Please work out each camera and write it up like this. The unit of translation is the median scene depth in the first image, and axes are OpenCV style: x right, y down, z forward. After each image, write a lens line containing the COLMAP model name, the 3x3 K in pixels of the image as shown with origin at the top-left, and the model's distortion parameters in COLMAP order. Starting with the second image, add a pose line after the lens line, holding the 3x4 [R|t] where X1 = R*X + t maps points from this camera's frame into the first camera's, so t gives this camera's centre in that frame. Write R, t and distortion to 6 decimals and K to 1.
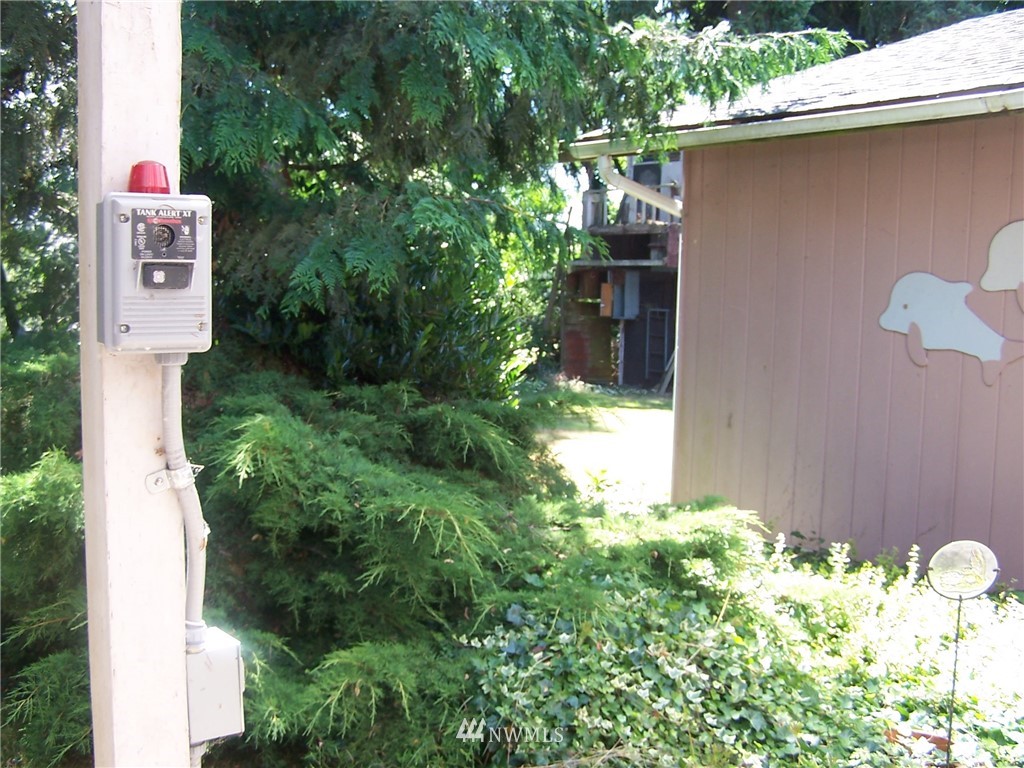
lens RADIAL K [[1134.4, 0, 481.4], [0, 1134.4, 387.9], [0, 0, 1]] dist [-0.183685, 0.311091]
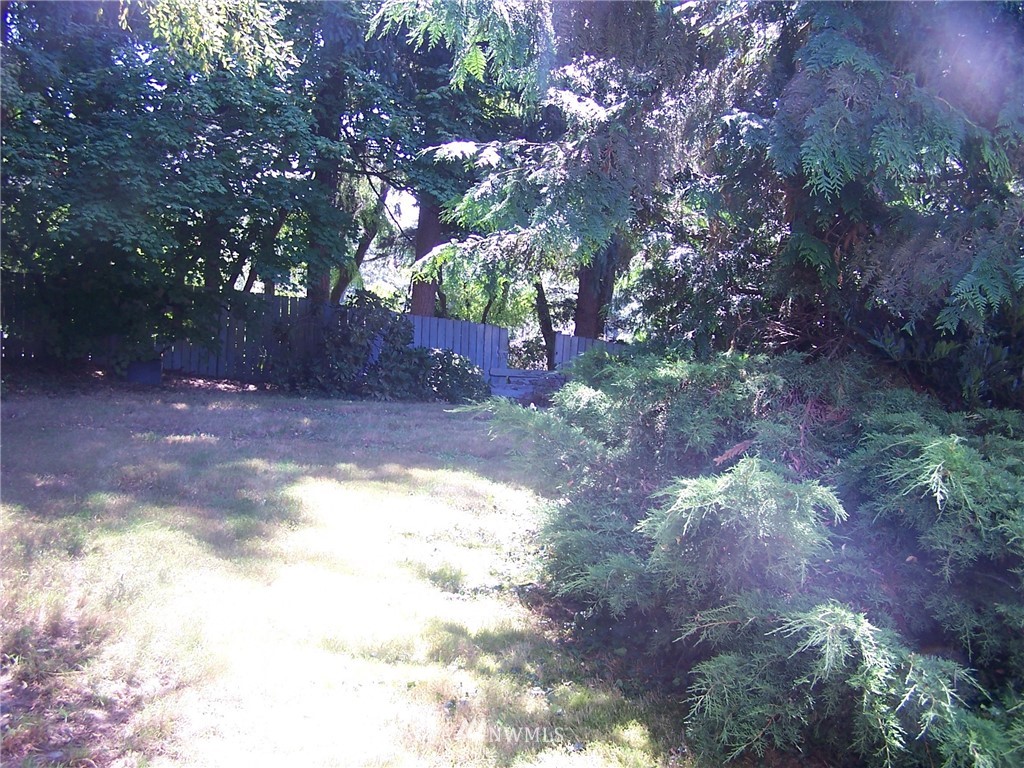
lens RADIAL K [[1134.4, 0, 481.4], [0, 1134.4, 387.9], [0, 0, 1]] dist [-0.183685, 0.311091]
pose [[0.912297, 0.051383, -0.406293, -0.166208], [-0.054776, 0.998493, 0.003281, 0.001773], [0.405850, 0.019262, 0.913737, -0.040022]]
